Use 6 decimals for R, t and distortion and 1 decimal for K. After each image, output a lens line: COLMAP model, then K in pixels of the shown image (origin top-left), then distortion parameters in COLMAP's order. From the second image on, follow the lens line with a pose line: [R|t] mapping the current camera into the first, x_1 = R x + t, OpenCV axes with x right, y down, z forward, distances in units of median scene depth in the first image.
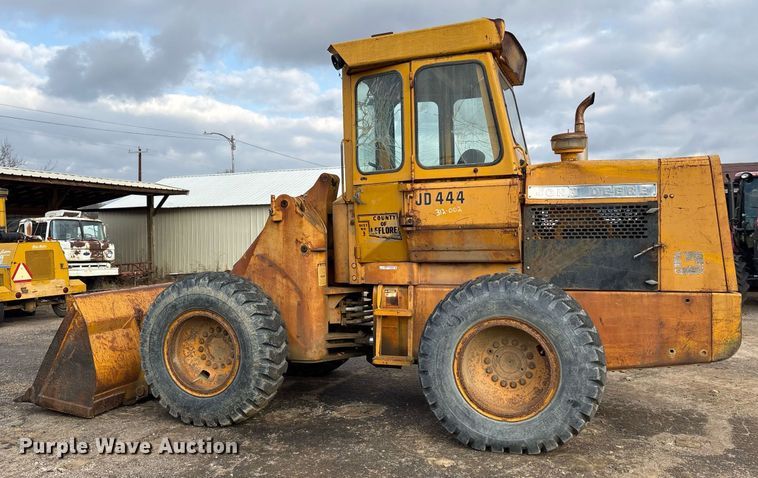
lens RADIAL K [[595.6, 0, 380.1], [0, 595.6, 249.1], [0, 0, 1]] dist [0.016553, -0.005787]
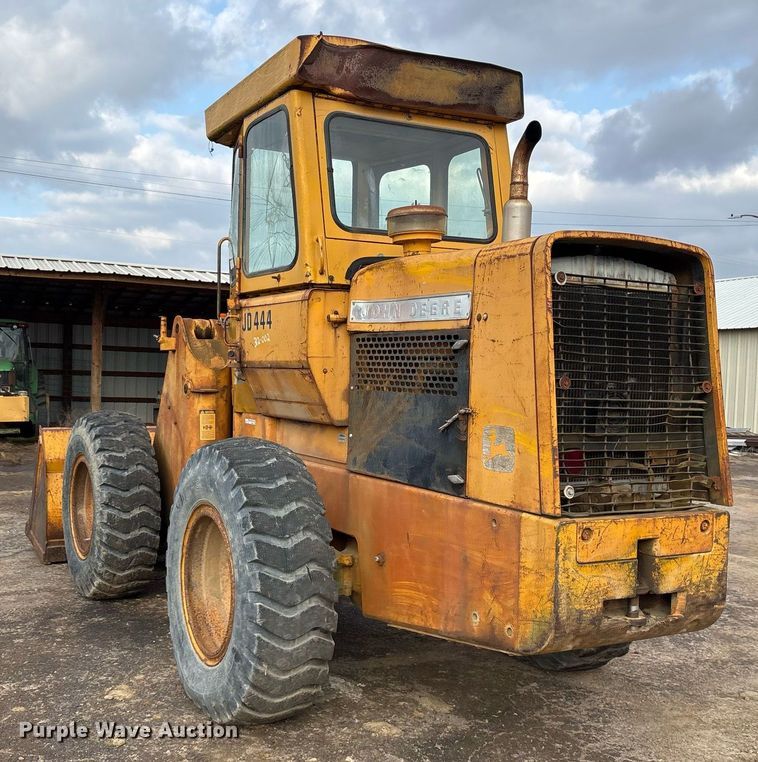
lens RADIAL K [[915.3, 0, 379.0], [0, 915.3, 381.0], [0, 0, 1]] dist [0.000193, 0.028097]
pose [[0.742715, 0.042165, -0.668278, 0.934707], [-0.053972, 0.998538, 0.003018, -0.030116], [0.667429, 0.033827, 0.743905, 0.344730]]
